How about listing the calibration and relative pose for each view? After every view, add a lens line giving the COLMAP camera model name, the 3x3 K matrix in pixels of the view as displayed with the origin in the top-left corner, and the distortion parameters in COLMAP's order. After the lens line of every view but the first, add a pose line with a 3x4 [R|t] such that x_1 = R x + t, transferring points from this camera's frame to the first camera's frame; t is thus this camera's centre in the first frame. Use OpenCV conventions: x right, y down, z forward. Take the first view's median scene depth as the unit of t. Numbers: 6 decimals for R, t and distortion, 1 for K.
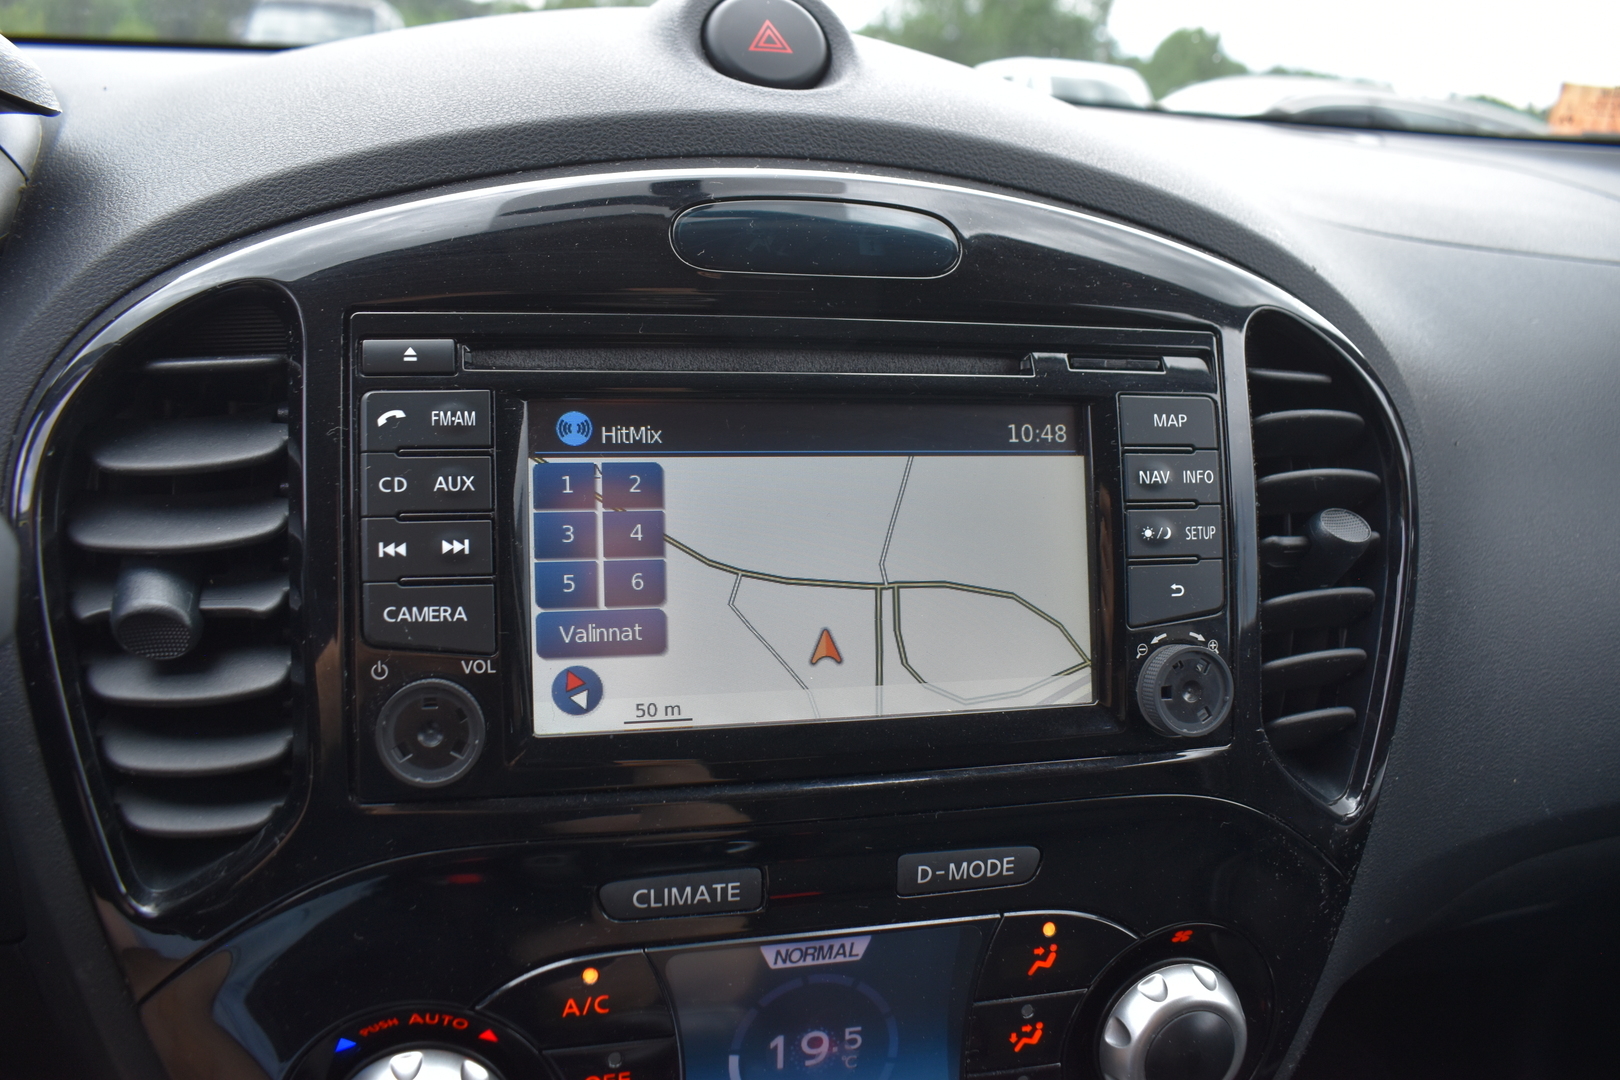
lens RADIAL K [[1270.3, 0, 809.6], [0, 1270.3, 545.1], [0, 0, 1]] dist [-0.108197, 0.001542]
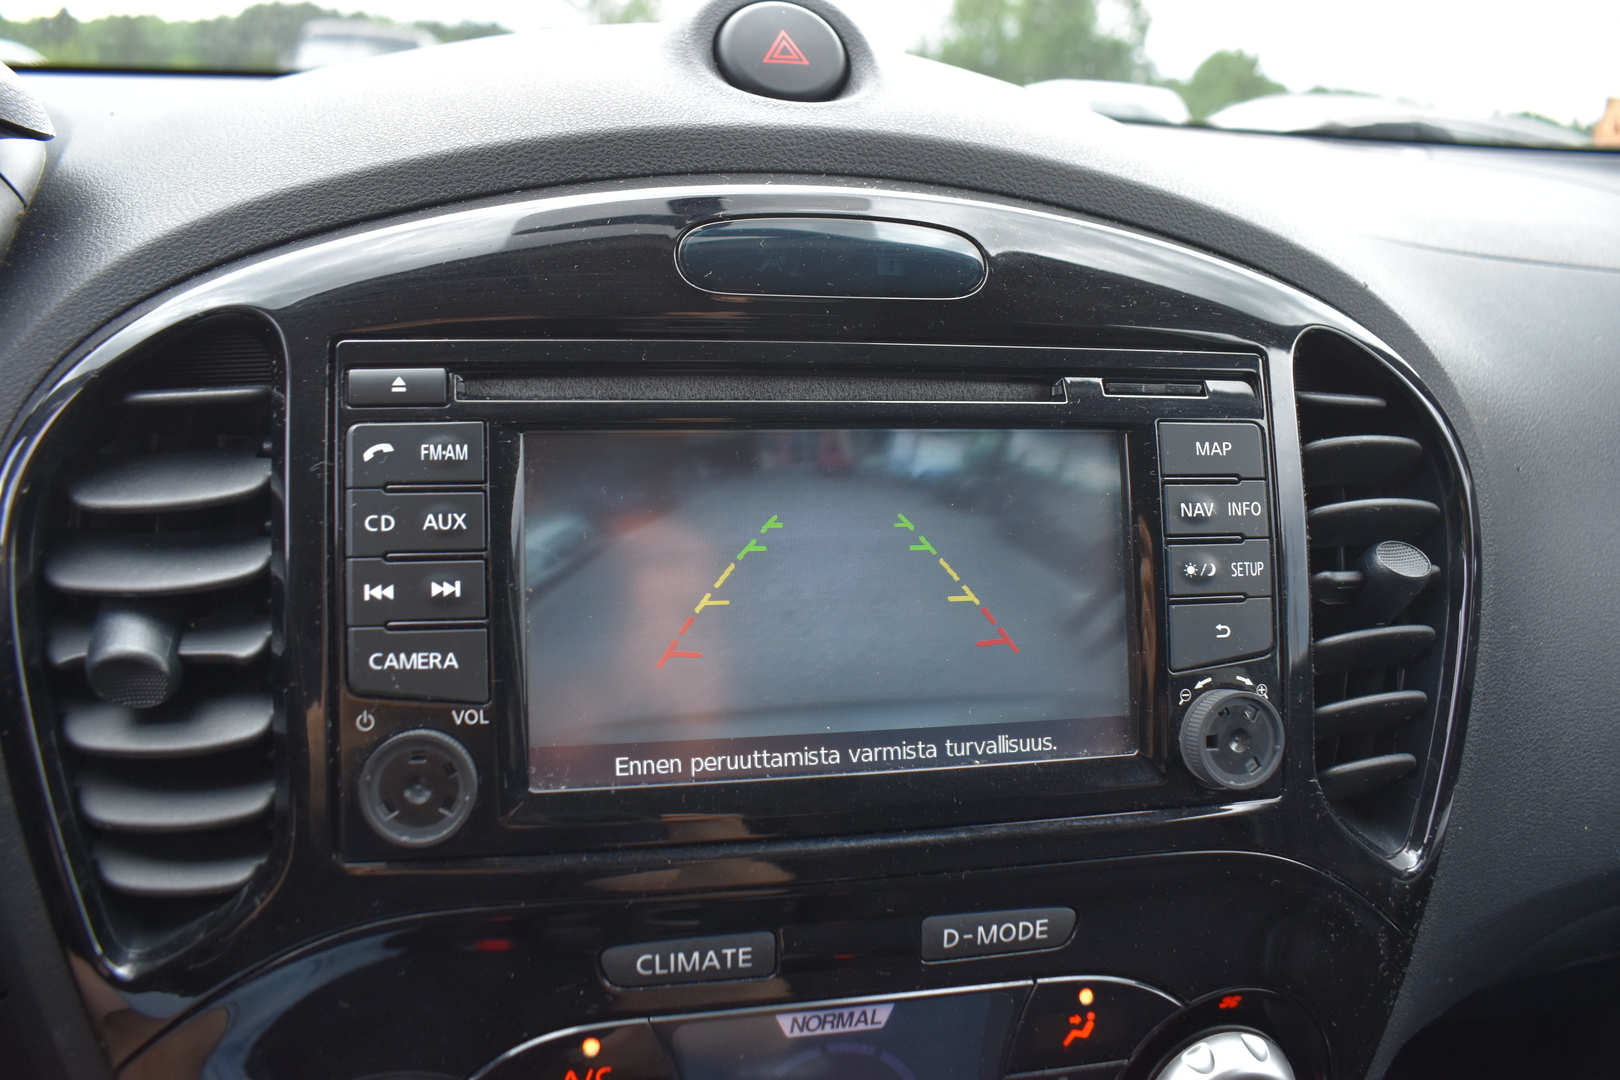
lens RADIAL K [[1262.8, 0, 810.0], [0, 1262.8, 540.0], [0, 0, 1]] dist [-0.103483, 0.002405]
pose [[0.999423, -0.004103, -0.033728, 0.019034], [0.003343, 0.999740, -0.022574, -0.011702], [0.033812, 0.022449, 0.999176, 0.067755]]
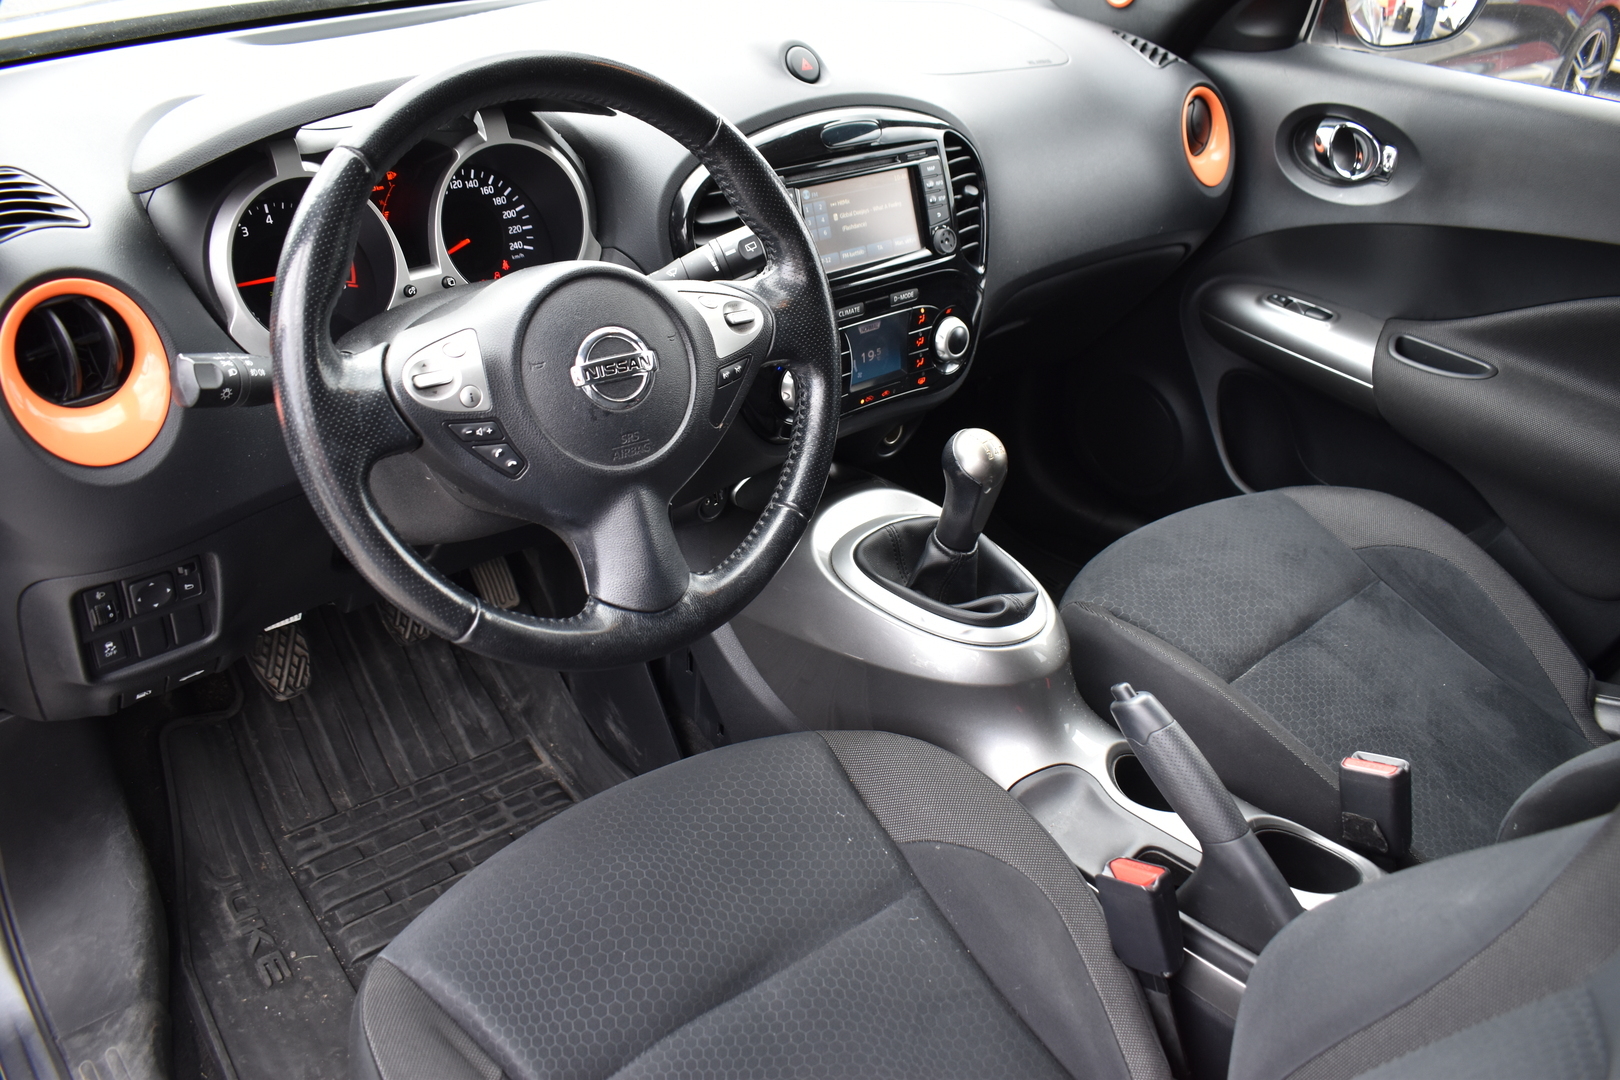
lens RADIAL K [[1262.8, 0, 810.0], [0, 1262.8, 540.0], [0, 0, 1]] dist [-0.103483, 0.002405]
pose [[0.891692, -0.249962, 0.377364, -1.712293], [0.147313, 0.948564, 0.280224, -0.147764], [-0.427999, -0.194283, 0.882650, -2.329082]]
